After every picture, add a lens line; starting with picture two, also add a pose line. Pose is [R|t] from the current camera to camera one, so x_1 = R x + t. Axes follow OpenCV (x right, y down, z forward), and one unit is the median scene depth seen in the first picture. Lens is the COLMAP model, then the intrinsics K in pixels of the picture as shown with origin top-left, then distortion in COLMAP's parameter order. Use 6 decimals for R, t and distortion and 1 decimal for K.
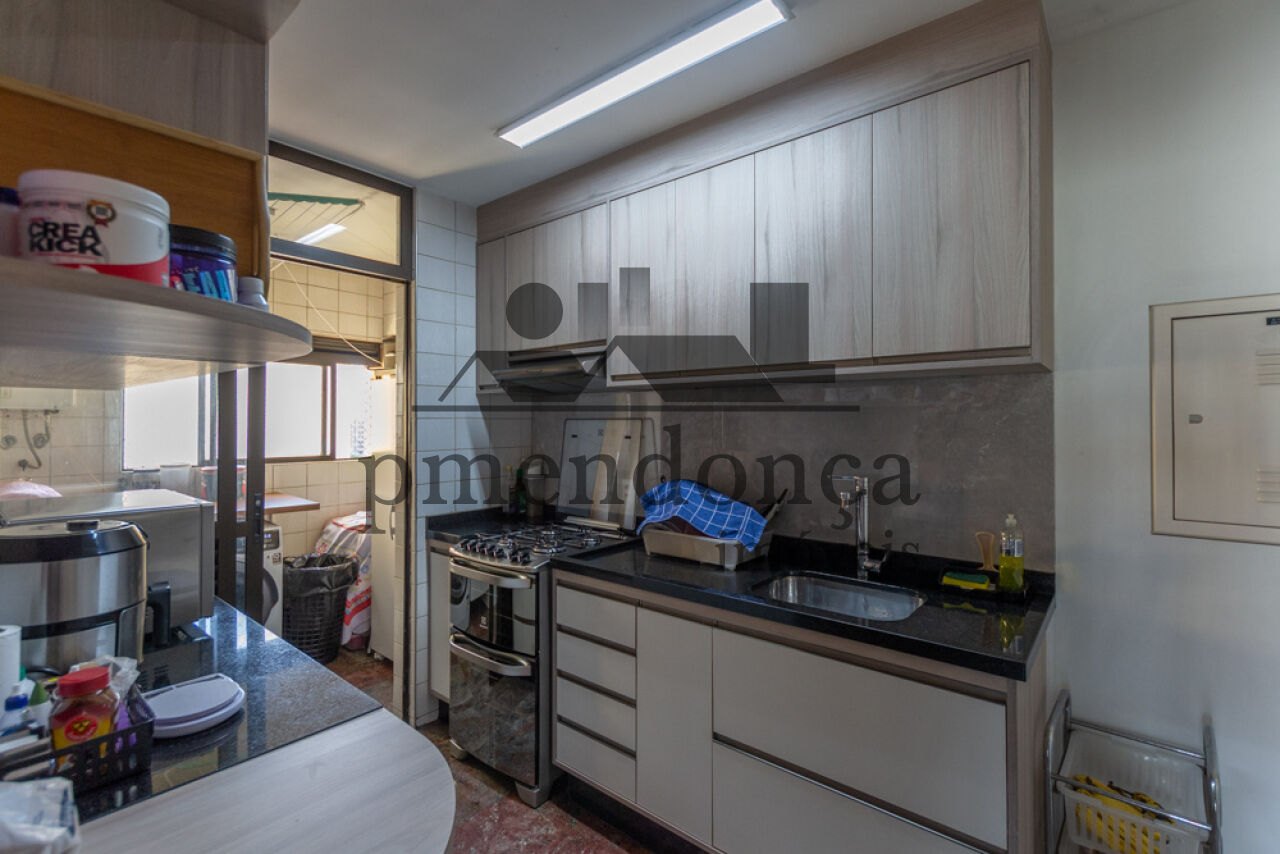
lens RADIAL K [[566.8, 0, 647.0], [0, 566.8, 418.4], [0, 0, 1]] dist [0.013834, -0.007756]
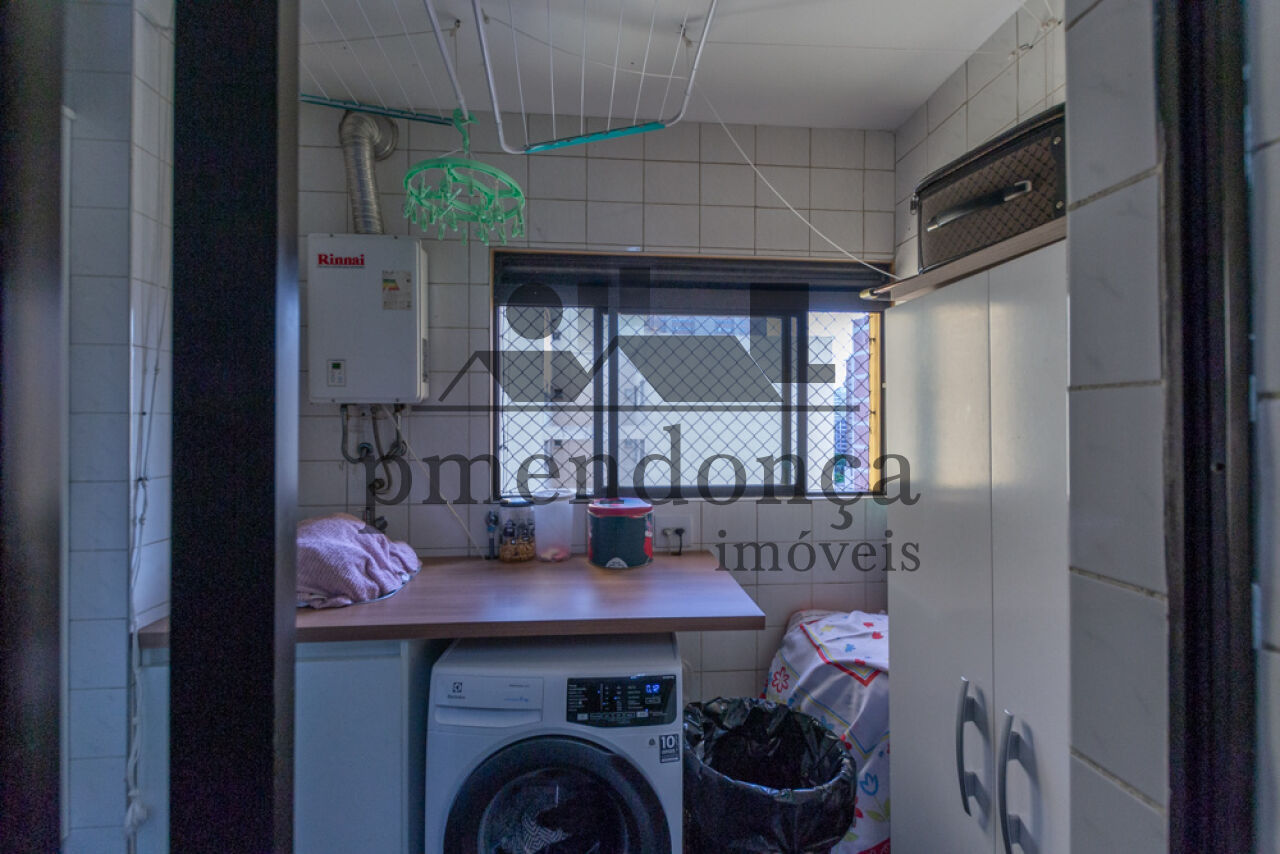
lens RADIAL K [[566.8, 0, 634.8], [0, 566.8, 424.0], [0, 0, 1]] dist [0.013834, -0.007756]
pose [[0.685922, -0.001526, -0.727673, -0.395367], [0.005796, 0.999978, 0.003366, 0.006597], [0.727652, -0.006527, 0.685915, 0.754970]]
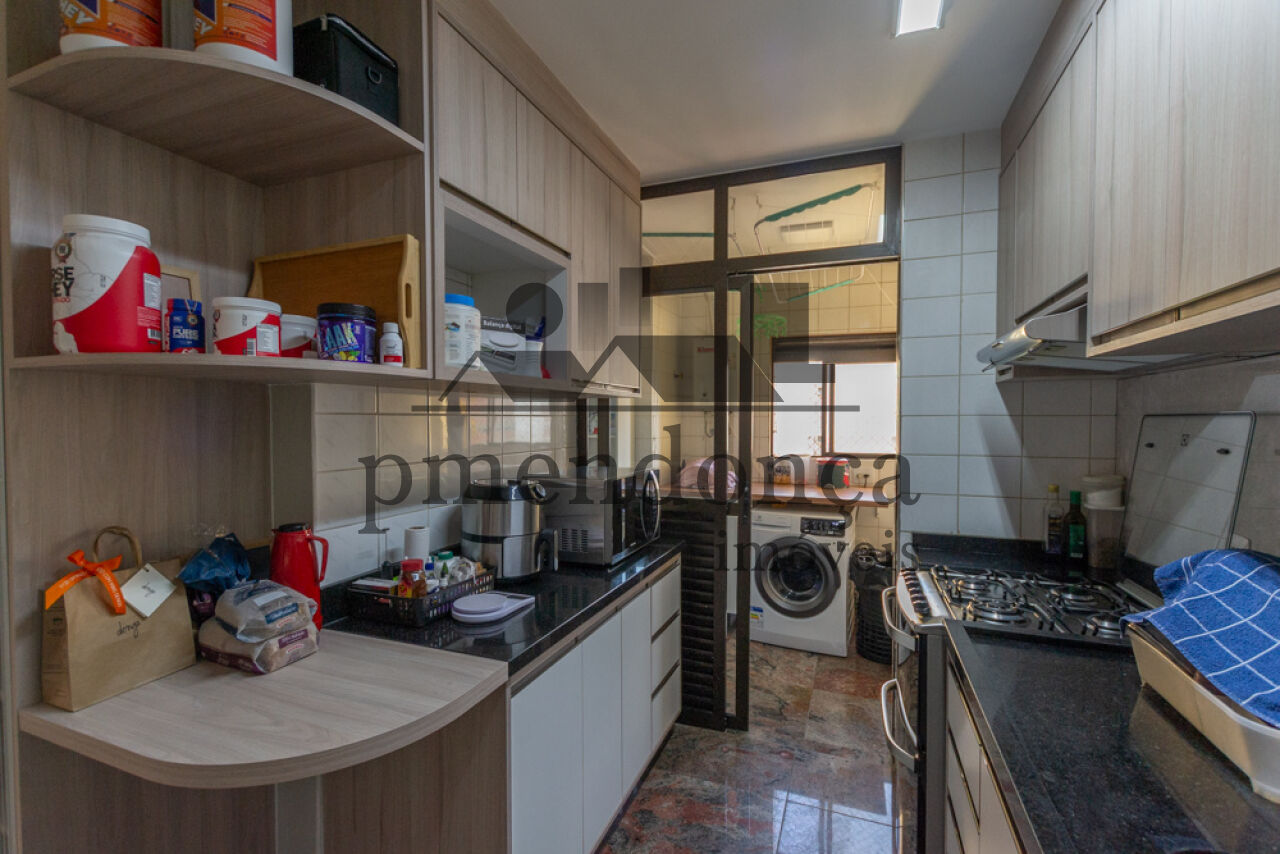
lens RADIAL K [[566.8, 0, 644.7], [0, 566.8, 436.2], [0, 0, 1]] dist [0.013834, -0.007756]
pose [[0.310818, 0.028951, -0.950028, 0.271616], [0.004030, 0.999487, 0.031777, 0.001706], [0.950461, -0.013706, 0.310542, 0.340106]]
